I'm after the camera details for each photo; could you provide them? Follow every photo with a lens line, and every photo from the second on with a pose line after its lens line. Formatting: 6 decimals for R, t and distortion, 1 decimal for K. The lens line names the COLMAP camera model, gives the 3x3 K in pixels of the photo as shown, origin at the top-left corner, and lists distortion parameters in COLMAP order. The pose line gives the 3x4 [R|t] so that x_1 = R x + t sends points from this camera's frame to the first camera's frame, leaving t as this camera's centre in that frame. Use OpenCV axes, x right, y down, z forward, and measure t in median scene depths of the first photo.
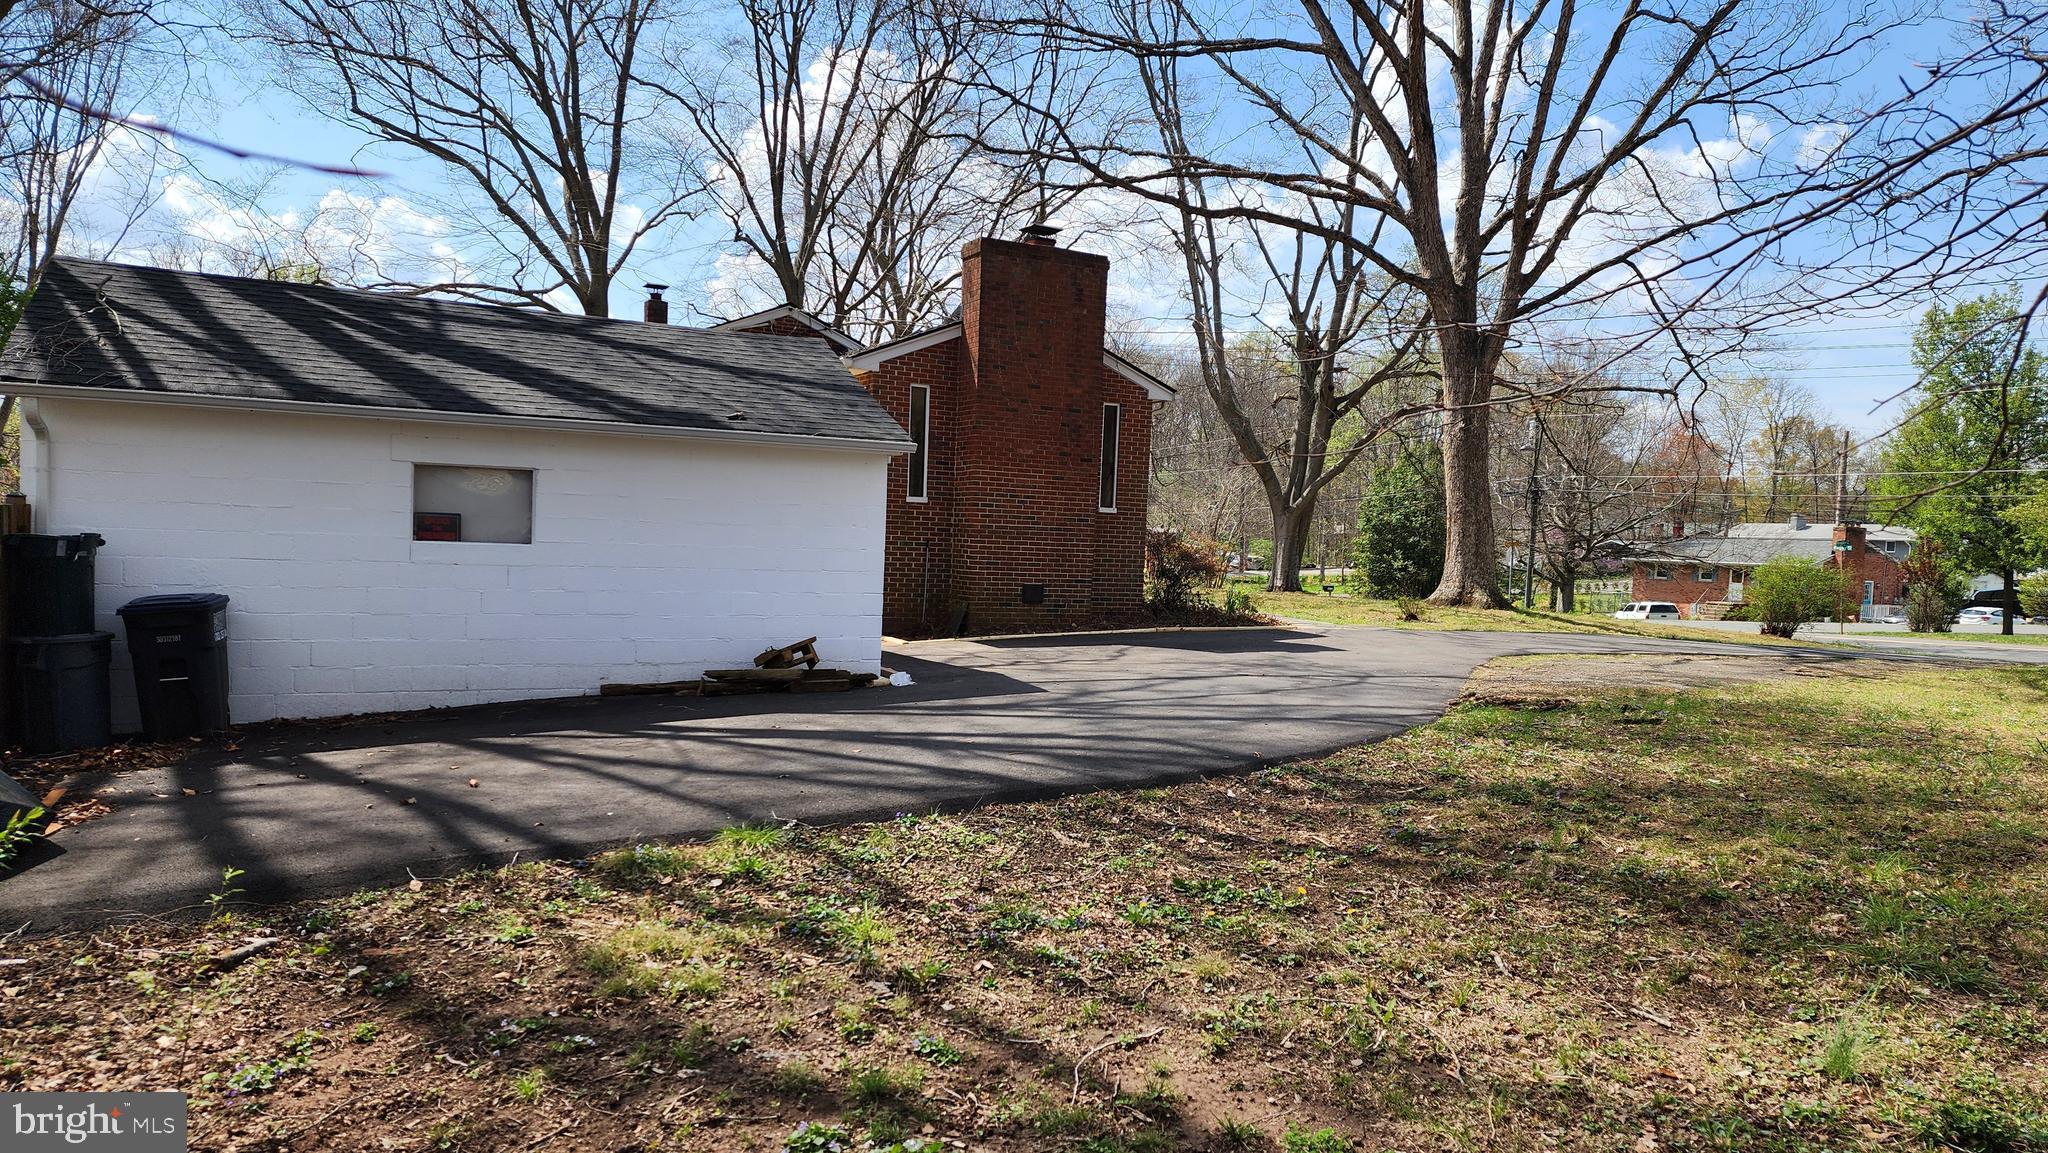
lens RADIAL K [[1347.1, 0, 1024.0], [0, 1347.1, 576.5], [0, 0, 1]] dist [0.054555, -0.050129]
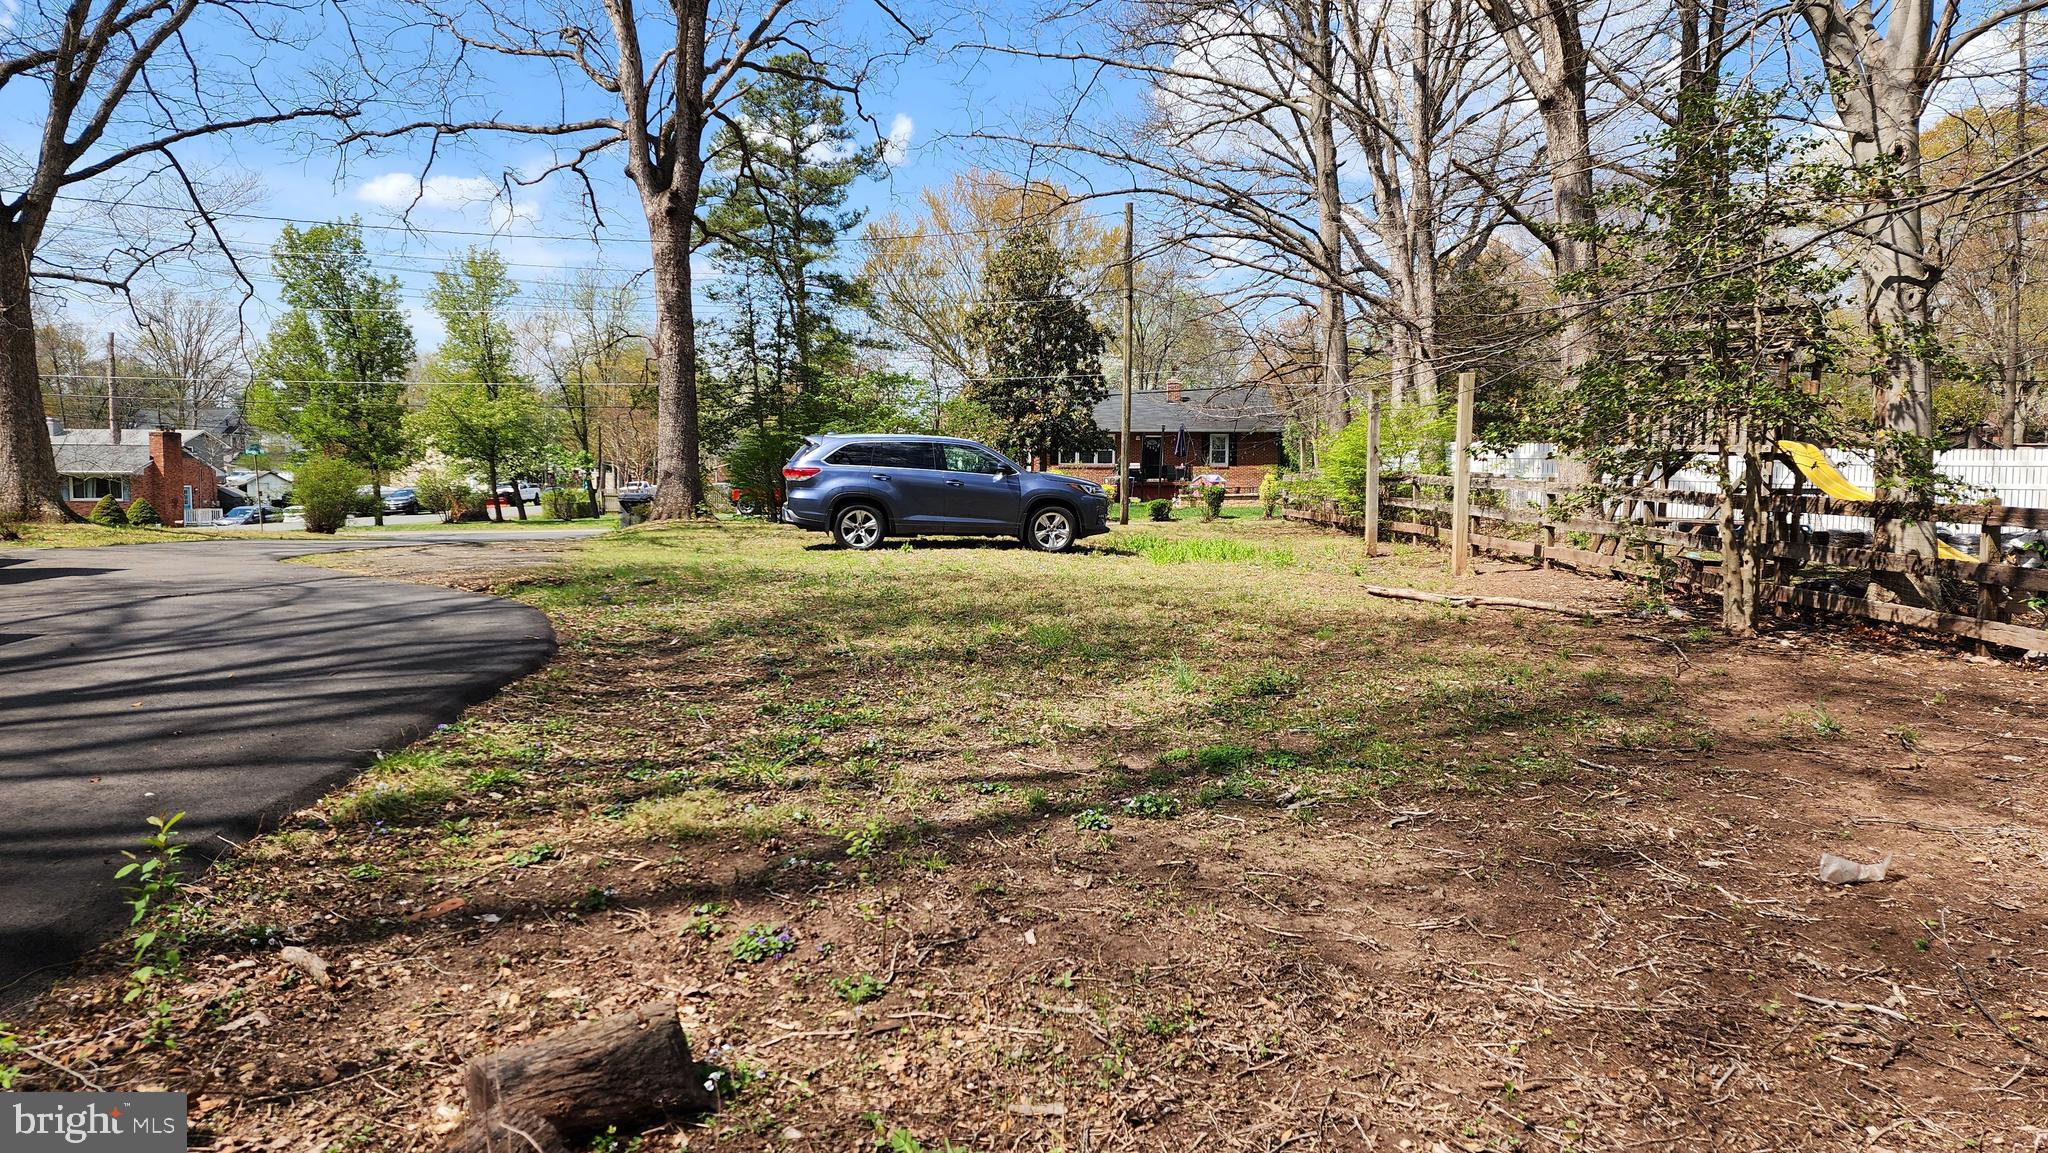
lens RADIAL K [[1347.1, 0, 1024.0], [0, 1347.1, 576.5], [0, 0, 1]] dist [0.054555, -0.050129]
pose [[0.425909, -0.095979, 0.899661, -0.188429], [0.033431, 0.995348, 0.090361, -0.001071], [-0.904148, -0.008409, 0.427136, 0.049881]]
